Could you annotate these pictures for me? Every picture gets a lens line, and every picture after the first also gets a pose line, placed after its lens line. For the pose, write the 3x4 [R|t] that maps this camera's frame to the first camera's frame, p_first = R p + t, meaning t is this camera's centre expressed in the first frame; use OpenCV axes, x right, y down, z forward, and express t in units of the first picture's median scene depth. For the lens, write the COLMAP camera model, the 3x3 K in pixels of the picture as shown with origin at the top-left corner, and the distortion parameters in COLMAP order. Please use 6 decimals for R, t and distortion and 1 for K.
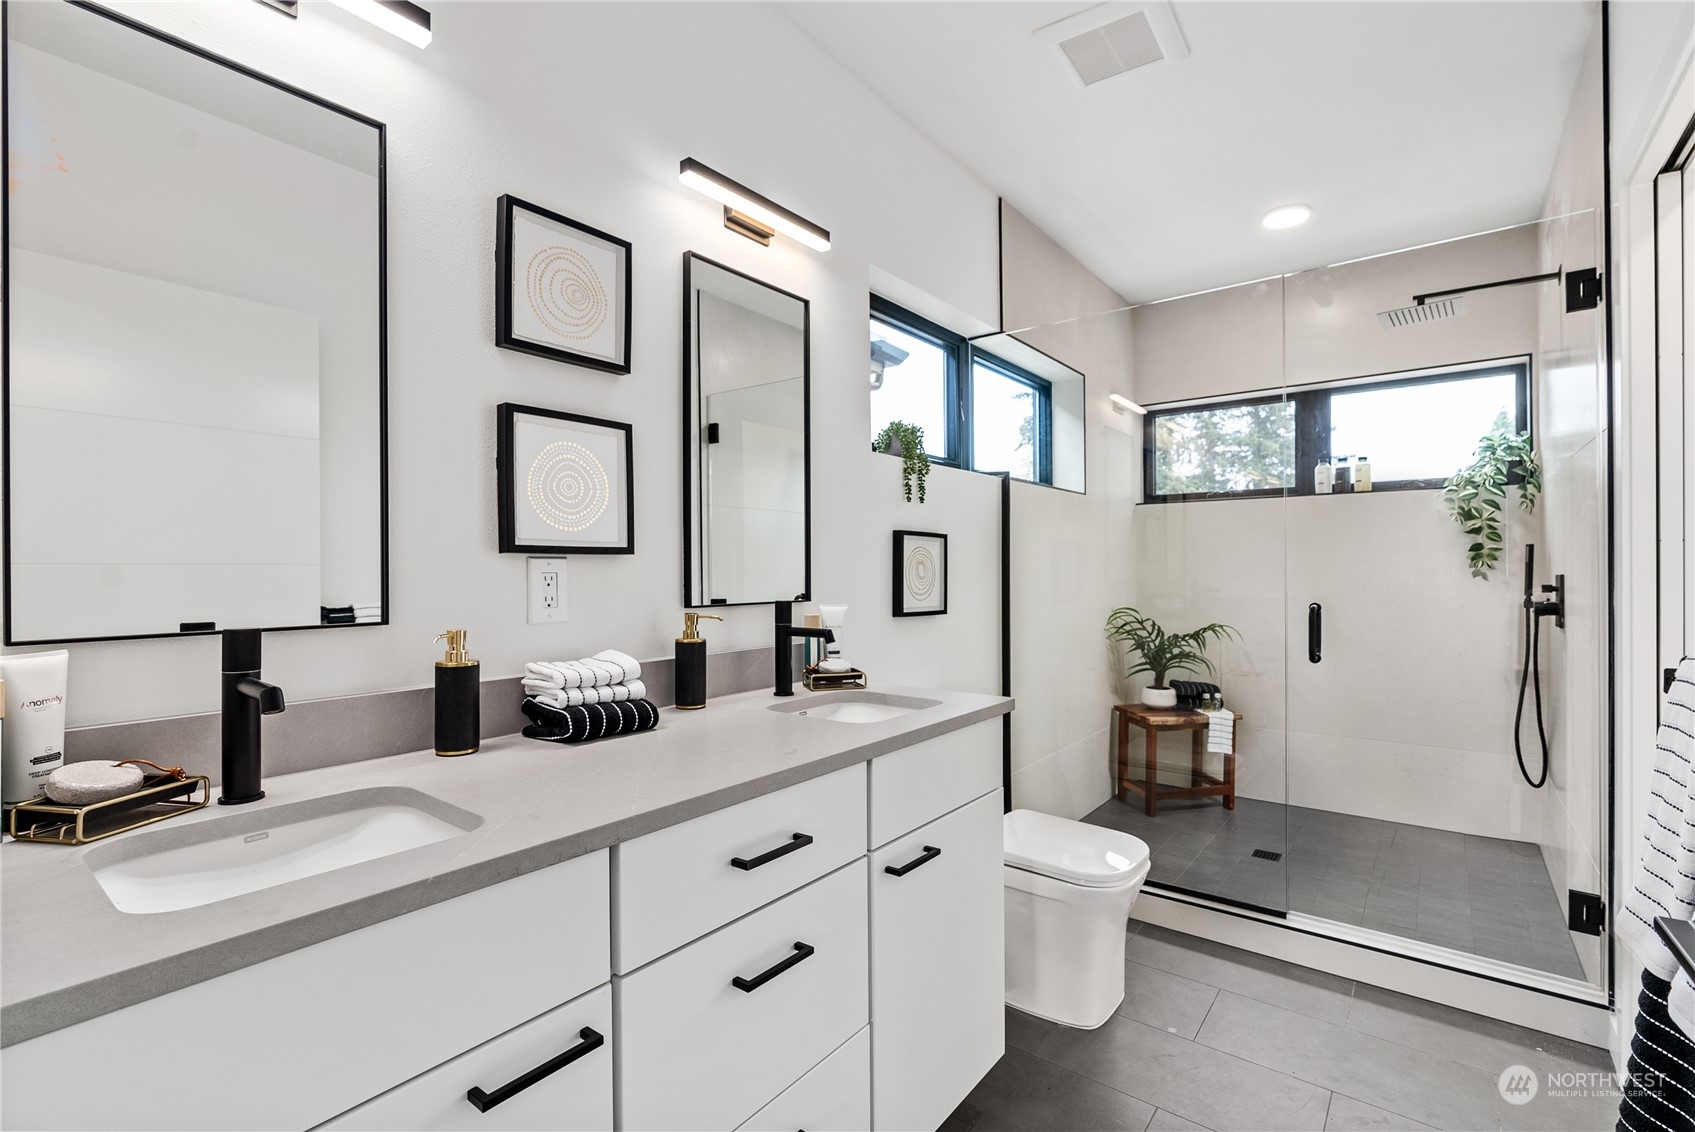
lens RADIAL K [[765.1, 0, 853.1], [0, 765.1, 567.0], [0, 0, 1]] dist [-0.002251, 0.001551]
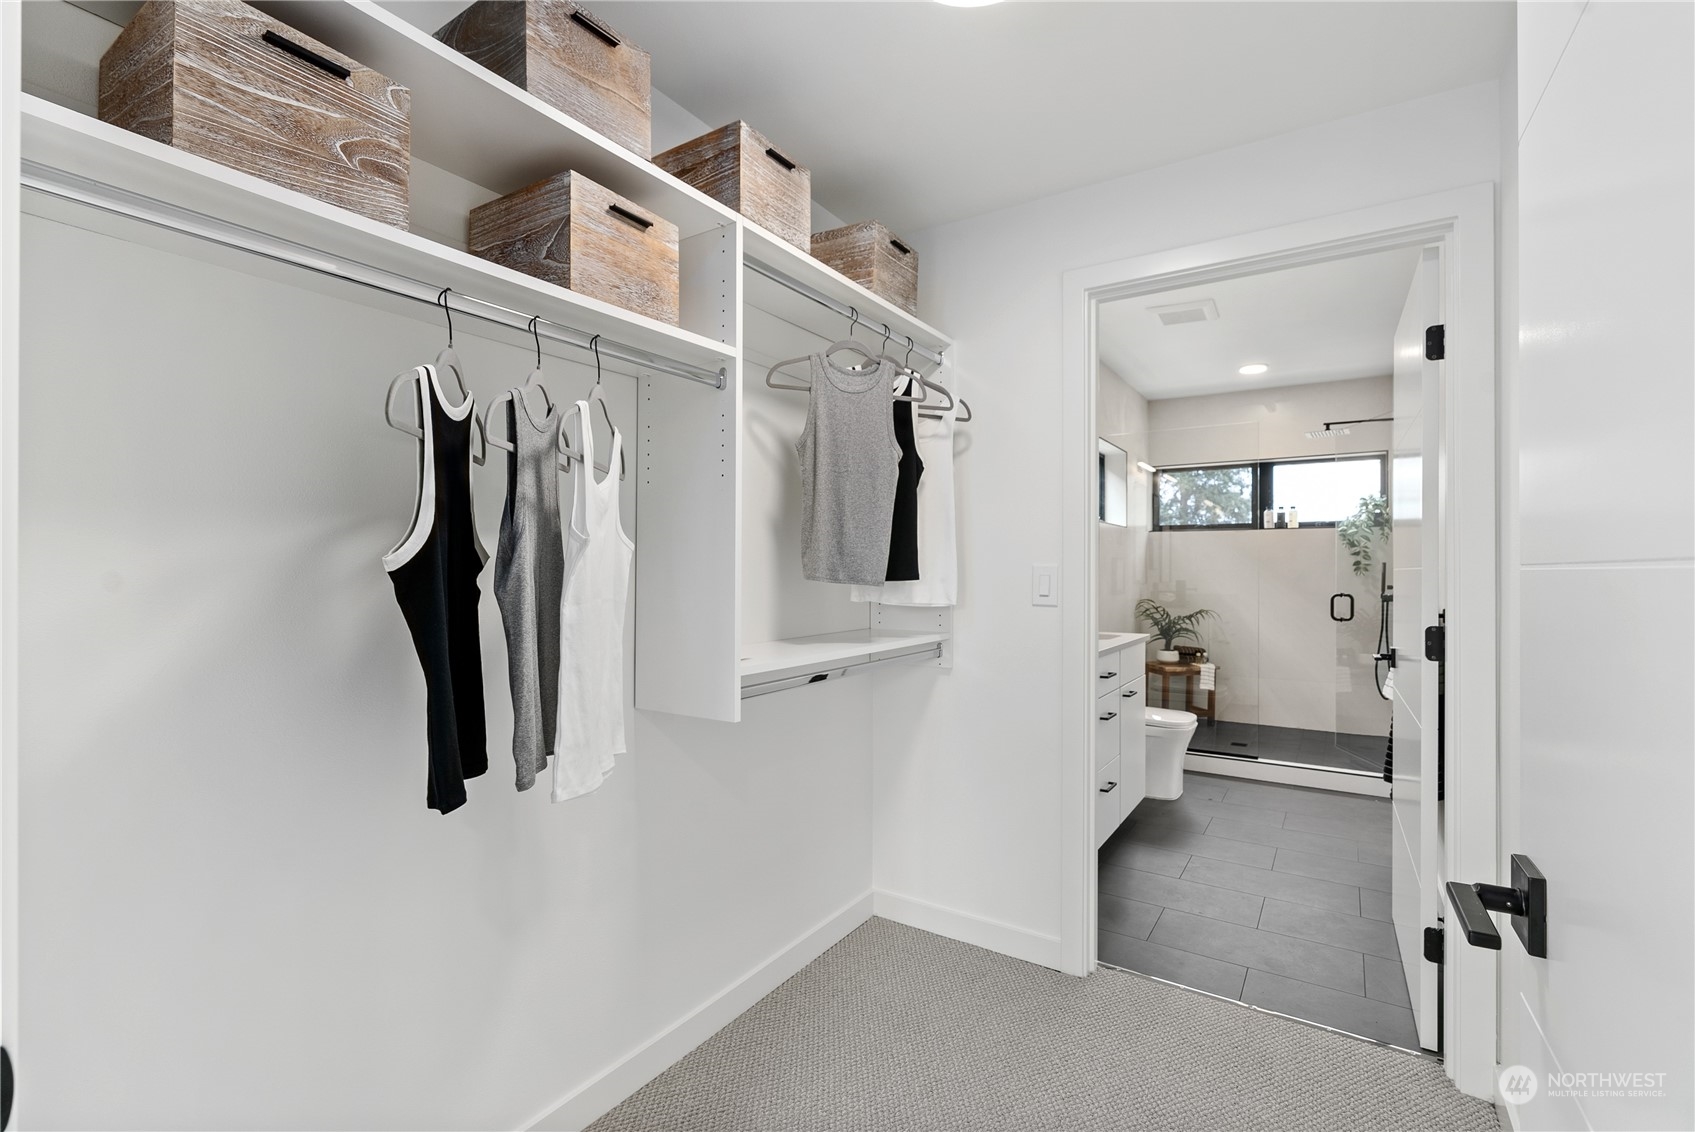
lens RADIAL K [[765.1, 0, 850.1], [0, 765.1, 571.0], [0, 0, 1]] dist [-0.002251, 0.001551]
pose [[0.996441, 0.004984, 0.084151, -0.407401], [-0.005479, 0.999969, 0.005656, -0.010720], [-0.084120, -0.006097, 0.996437, -0.541701]]
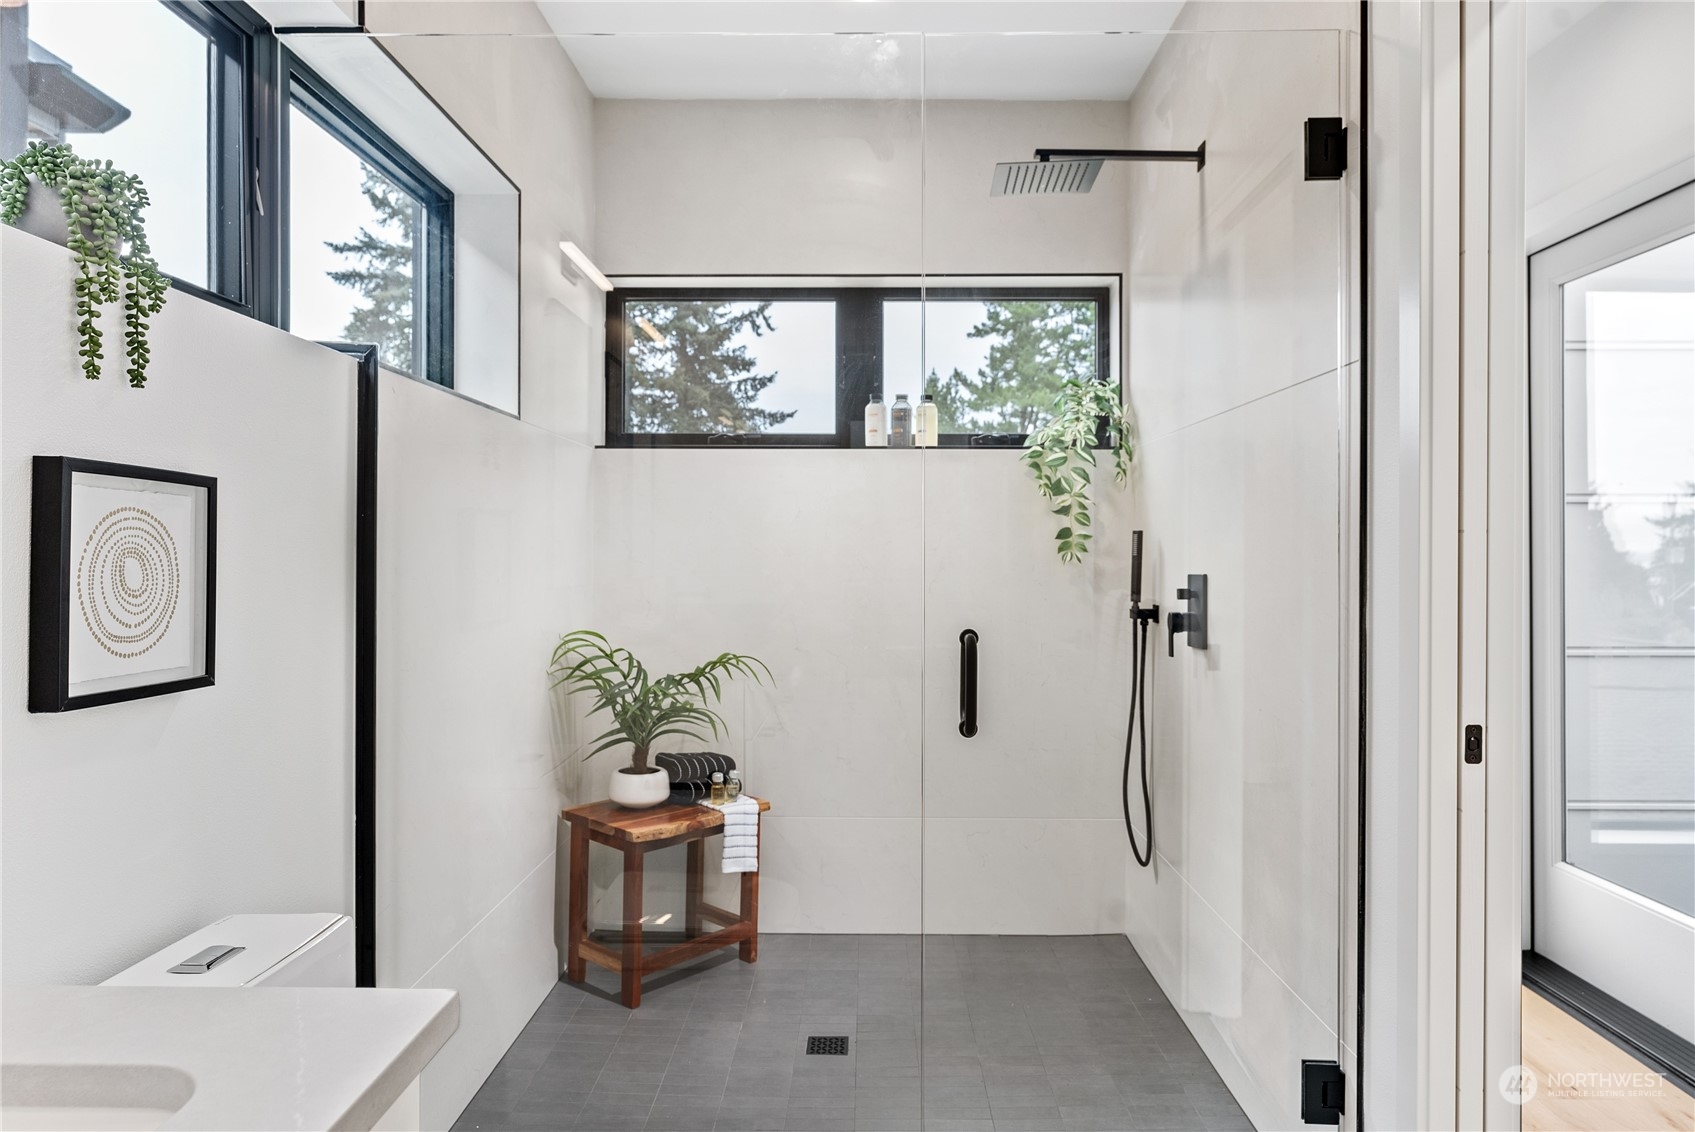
lens RADIAL K [[1101.8, 0, 855.3], [0, 1101.8, 556.9], [0, 0, 1]] dist [-0.018909, 0.009794]
pose [[0.795557, 0.004596, 0.605861, 0.033305], [-0.008732, 0.999954, 0.003881, -0.005677], [-0.605816, -0.008378, 0.795561, 0.270232]]
